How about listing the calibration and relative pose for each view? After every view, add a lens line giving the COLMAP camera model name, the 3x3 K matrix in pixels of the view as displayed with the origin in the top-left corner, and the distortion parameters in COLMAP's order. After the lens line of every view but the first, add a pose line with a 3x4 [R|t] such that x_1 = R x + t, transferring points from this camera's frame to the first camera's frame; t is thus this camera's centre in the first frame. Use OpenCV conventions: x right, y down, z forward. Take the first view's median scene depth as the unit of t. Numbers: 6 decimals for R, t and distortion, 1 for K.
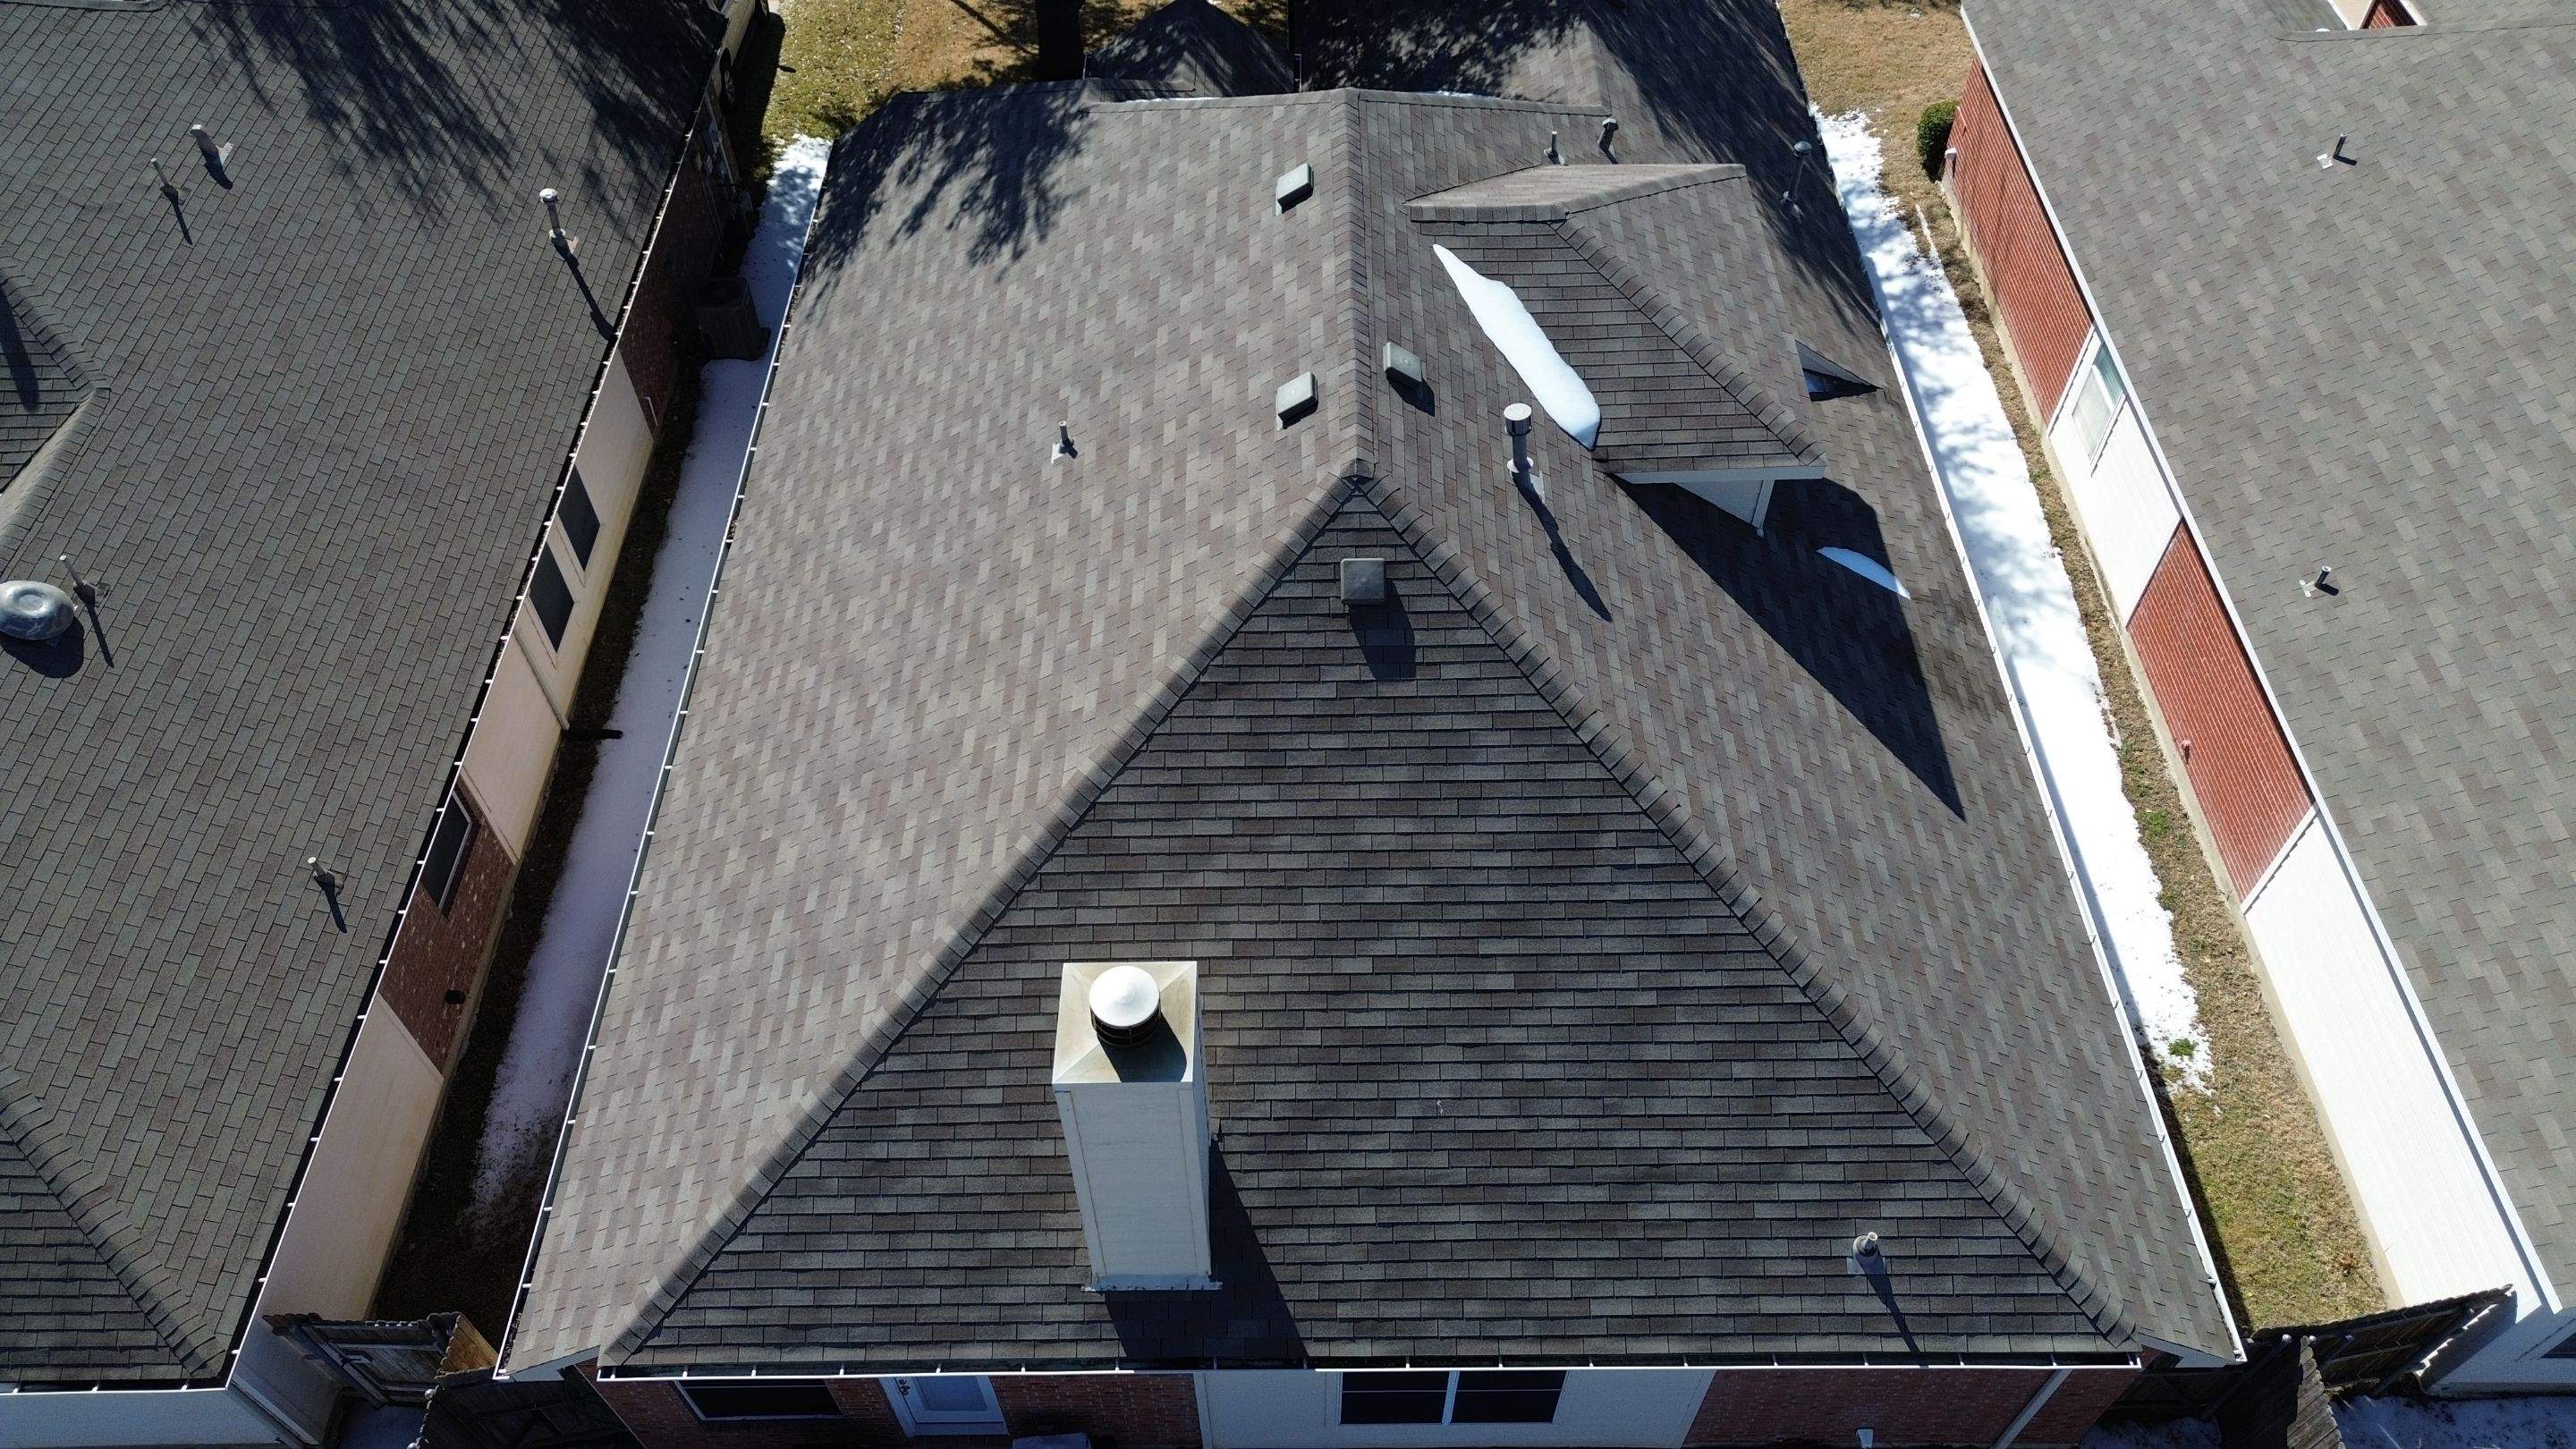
lens RADIAL K [[1779.8, 0, 1293.3], [0, 1779.8, 730.7], [0, 0, 1]] dist [0.045553, -0.027749]
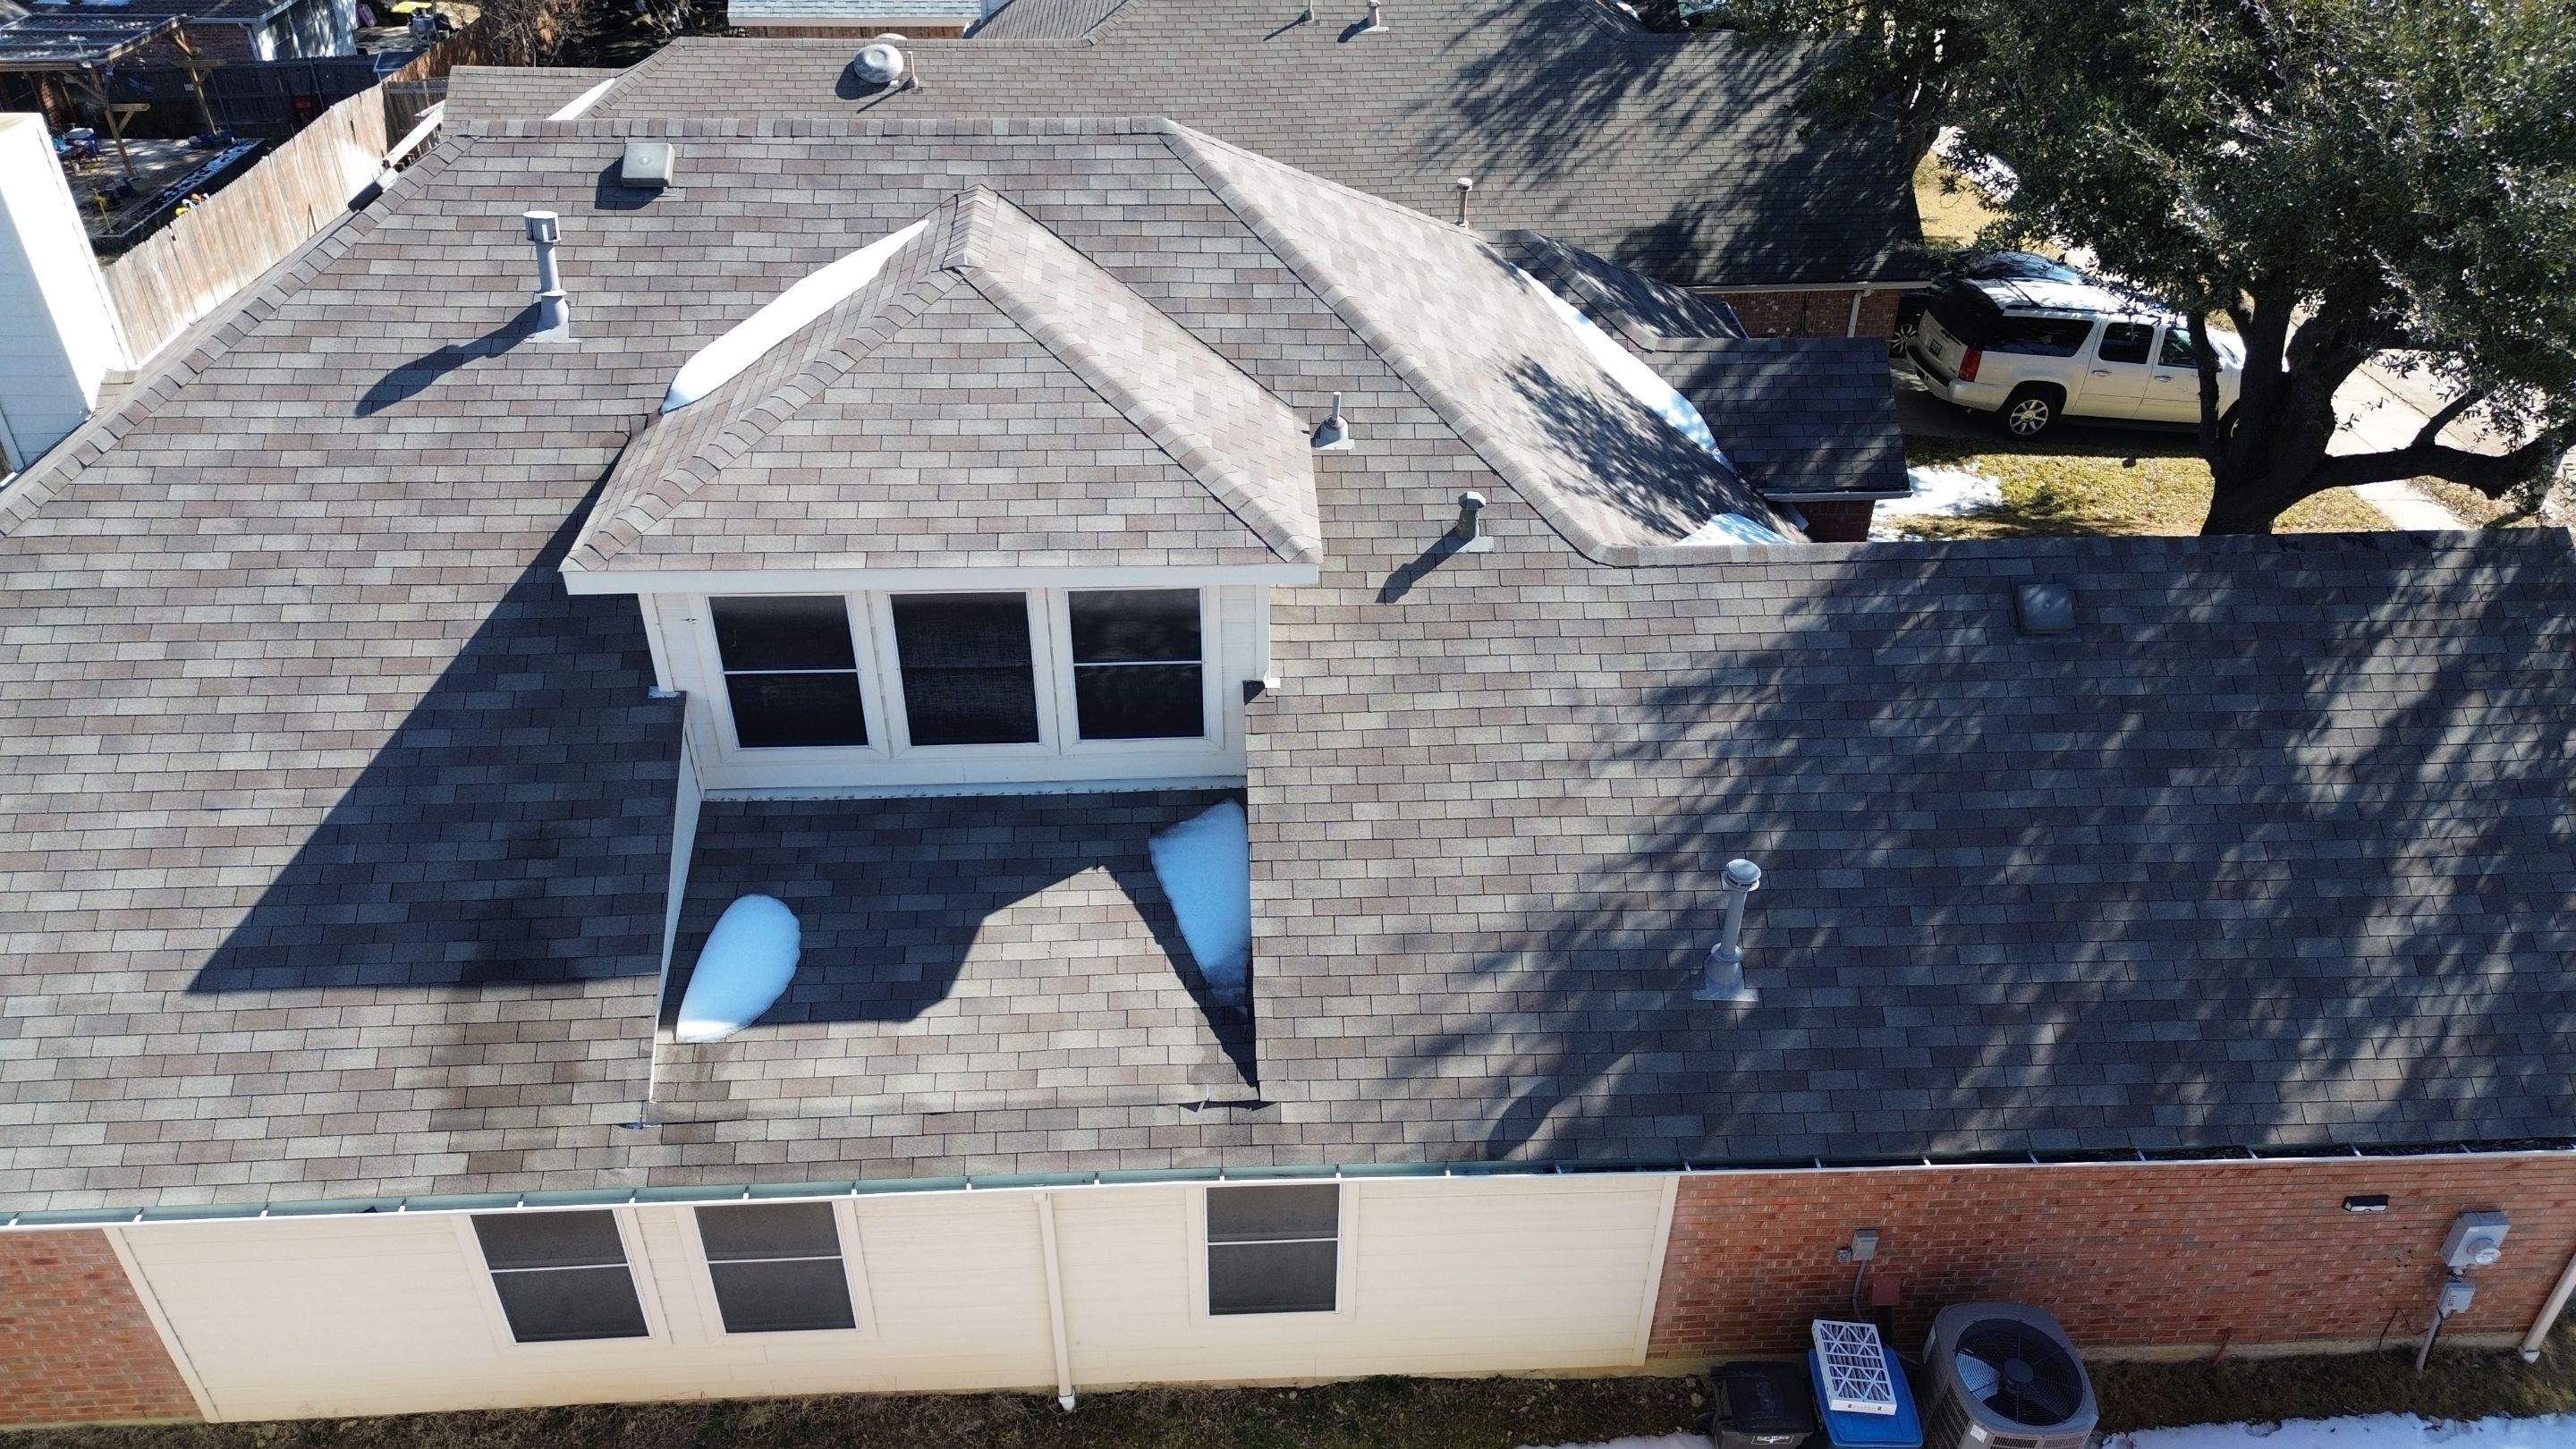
lens RADIAL K [[1779.8, 0, 1274.4], [0, 1779.8, 713.8], [0, 0, 1]] dist [0.045553, -0.027749]
pose [[0.059794, 0.584816, -0.808959, 0.853149], [-0.785924, 0.527222, 0.323050, -0.527203], [0.615425, 0.616464, 0.491145, 0.810083]]
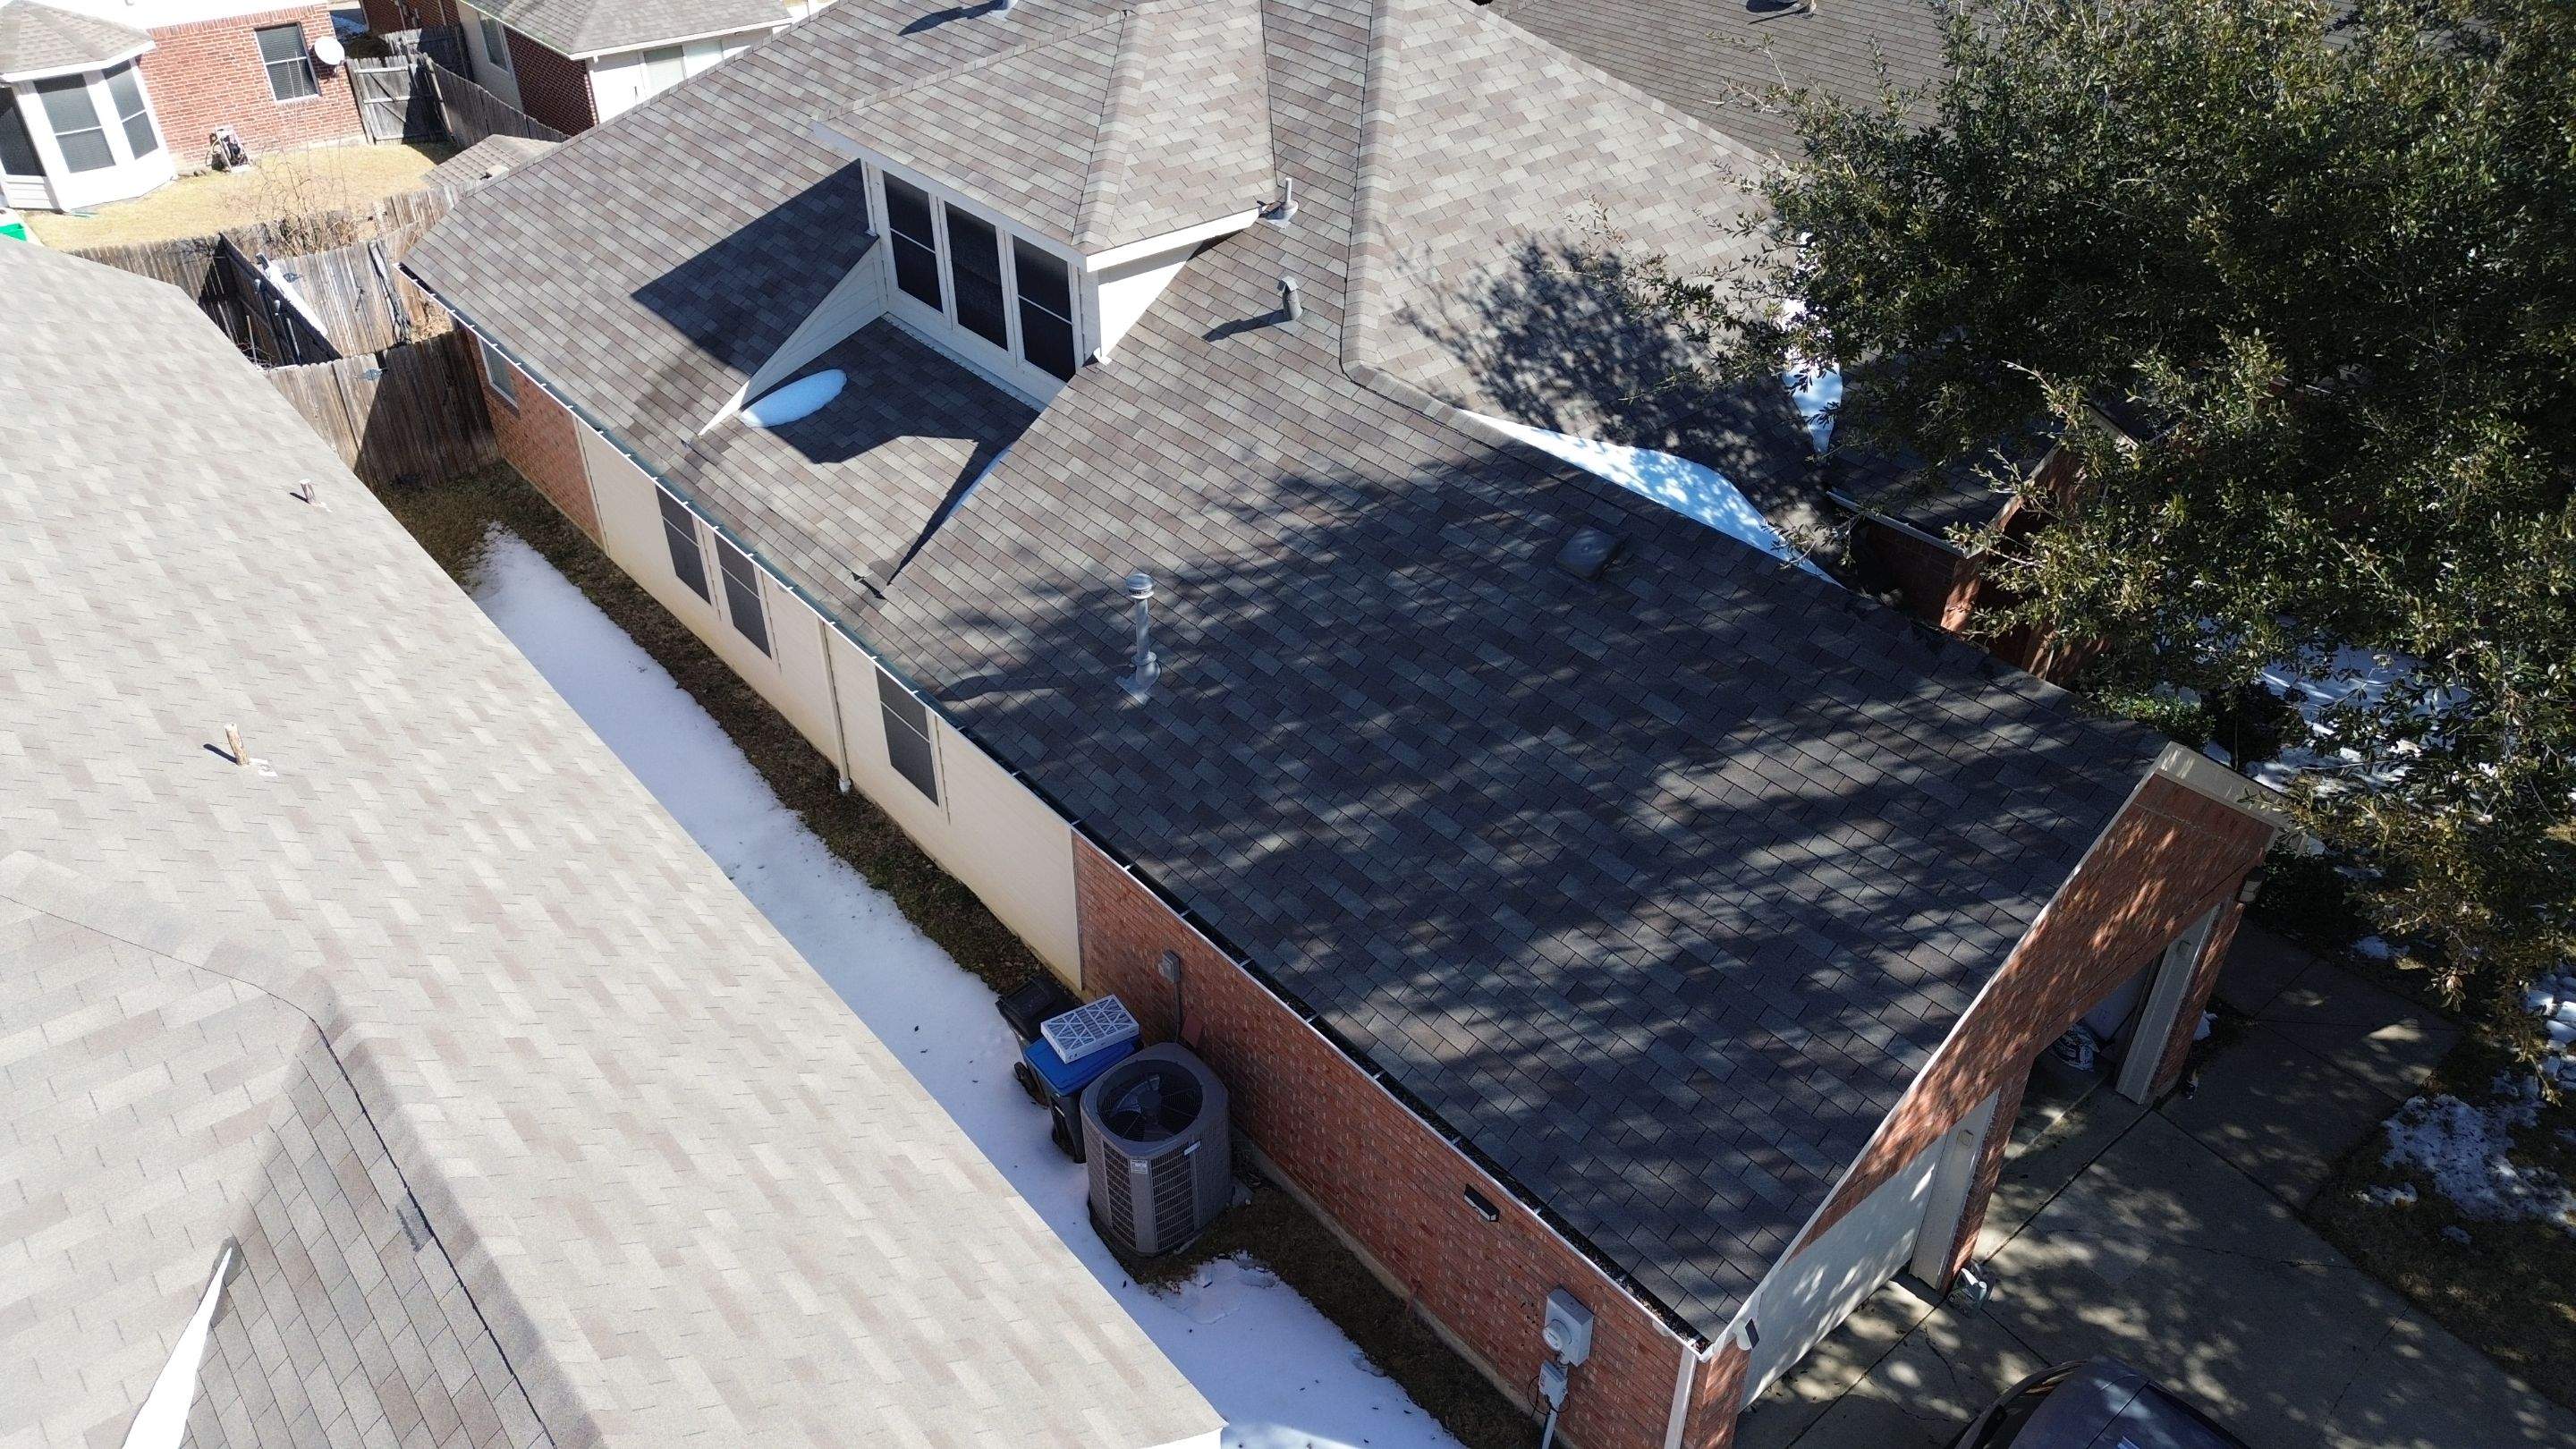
lens RADIAL K [[1779.8, 0, 1268.6], [0, 1779.8, 726.7], [0, 0, 1]] dist [0.045553, -0.027749]
pose [[-0.754336, 0.402321, -0.518763, 0.759119], [-0.500405, 0.159118, 0.851044, -1.107293], [0.424938, 0.901565, 0.081295, 1.289525]]
